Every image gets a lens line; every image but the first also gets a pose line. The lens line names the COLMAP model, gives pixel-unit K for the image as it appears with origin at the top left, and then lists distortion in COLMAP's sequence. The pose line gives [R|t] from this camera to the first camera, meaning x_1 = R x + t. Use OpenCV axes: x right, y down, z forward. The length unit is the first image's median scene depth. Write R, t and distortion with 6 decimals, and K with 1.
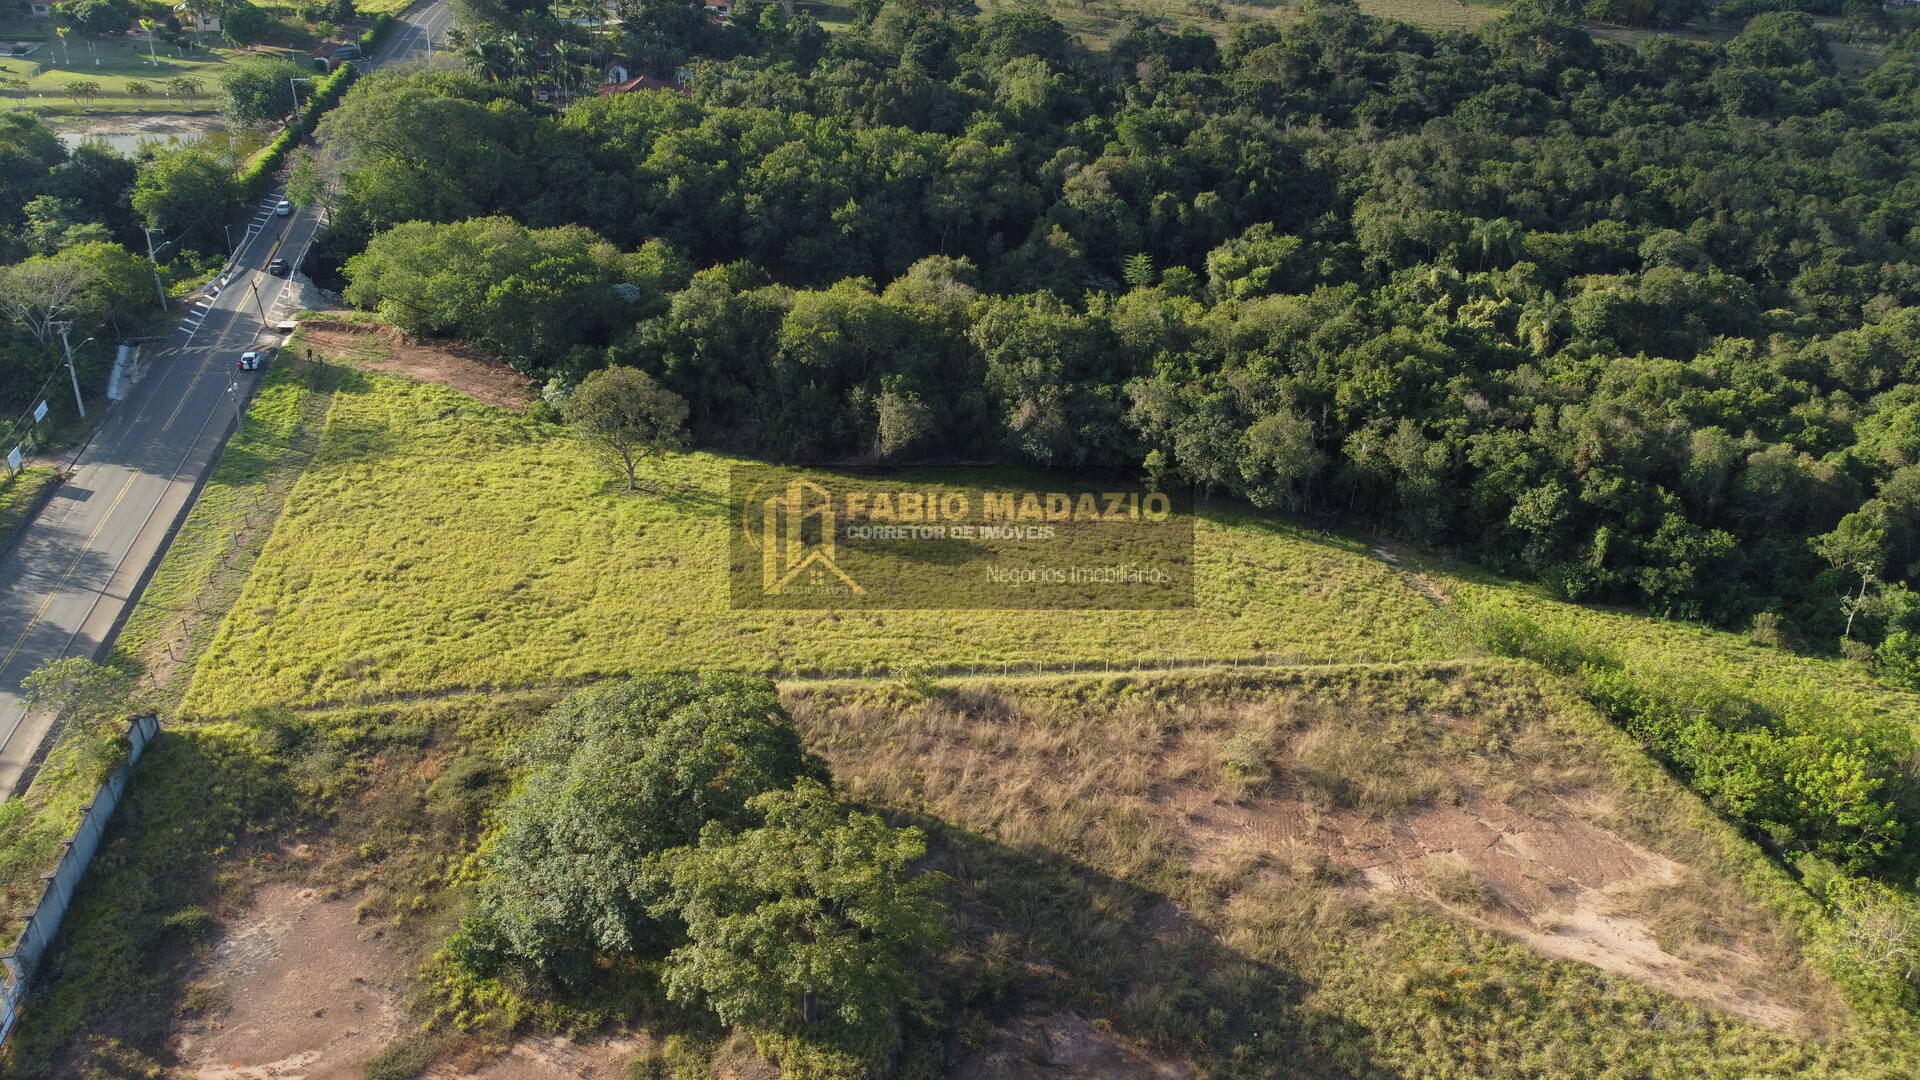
lens RADIAL K [[1472.5, 0, 960.0], [0, 1472.5, 540.0], [0, 0, 1]] dist [0.006261, 0.001620]
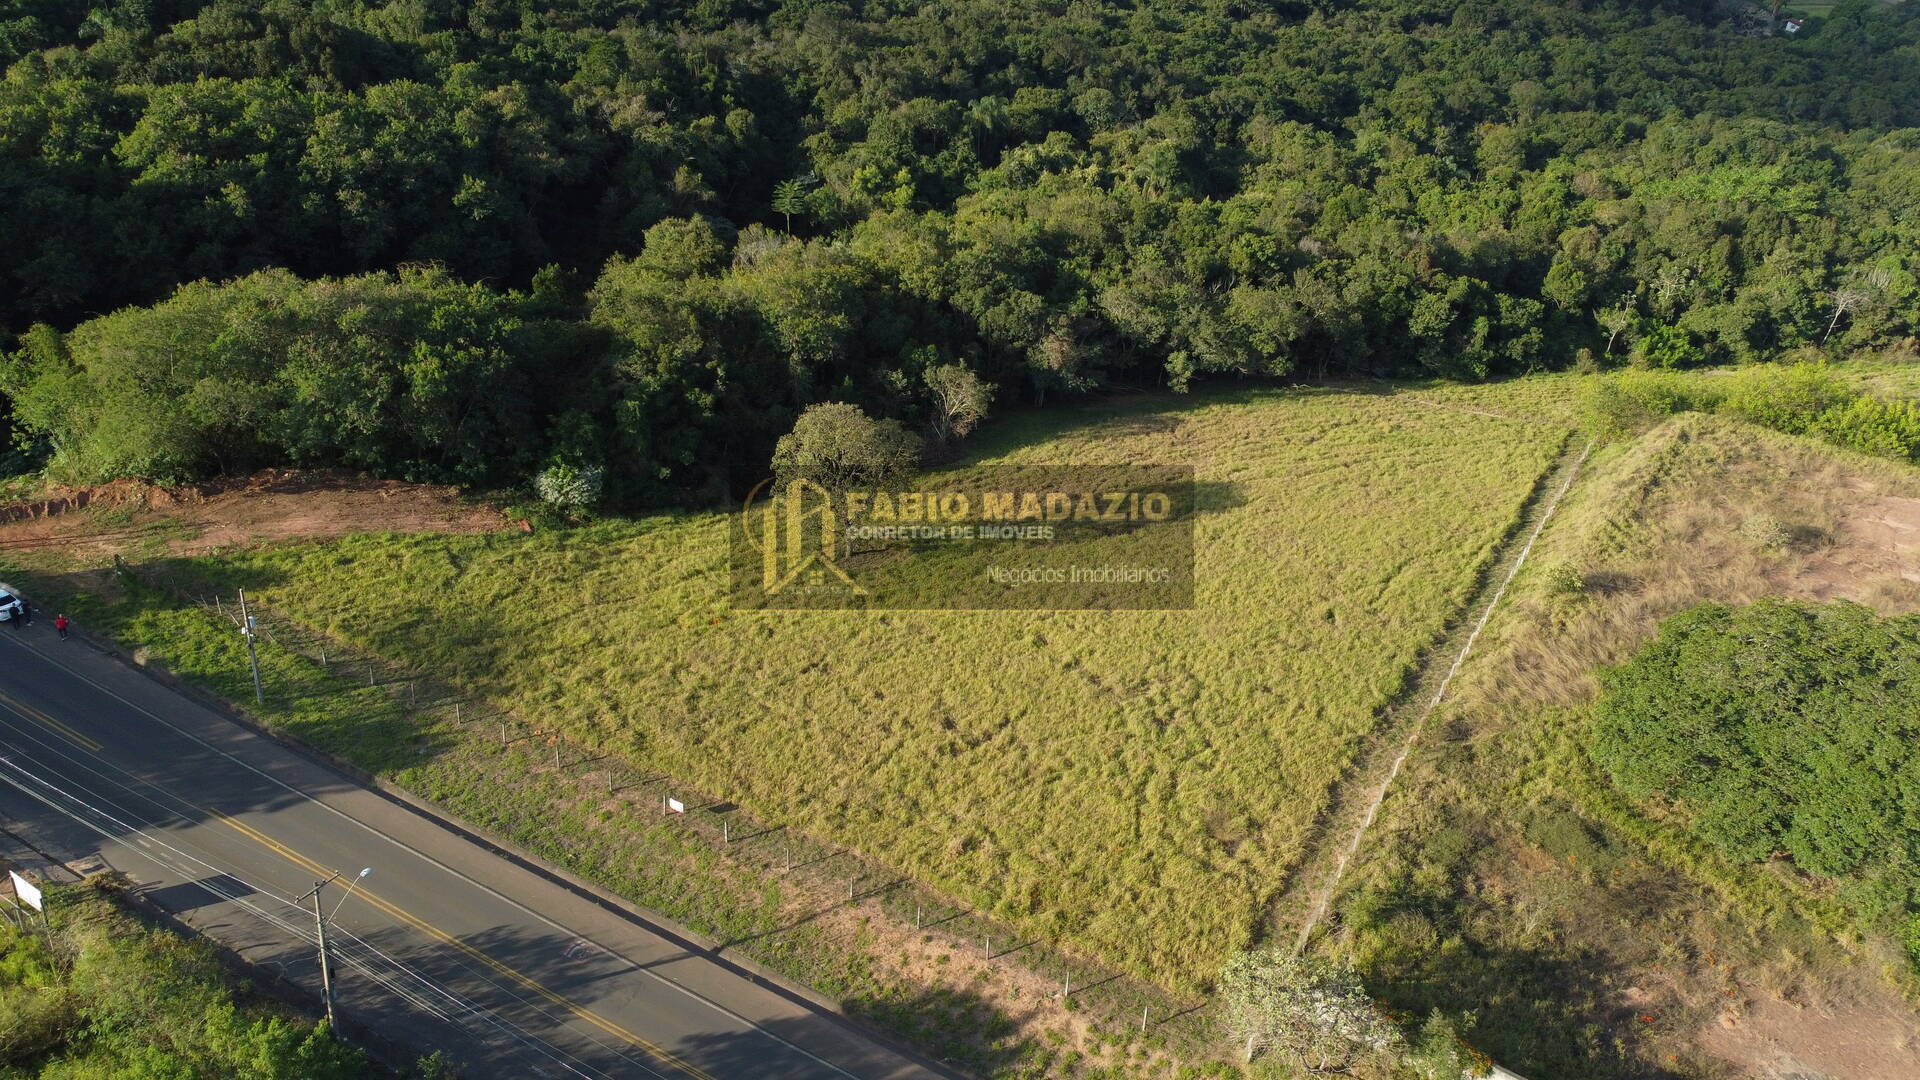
lens RADIAL K [[1472.5, 0, 960.0], [0, 1472.5, 540.0], [0, 0, 1]] dist [0.006261, 0.001620]
pose [[0.689015, -0.324943, 0.647820, -0.652351], [0.286208, 0.943200, 0.168696, -0.150491], [-0.665841, 0.069177, 0.742880, 0.369013]]
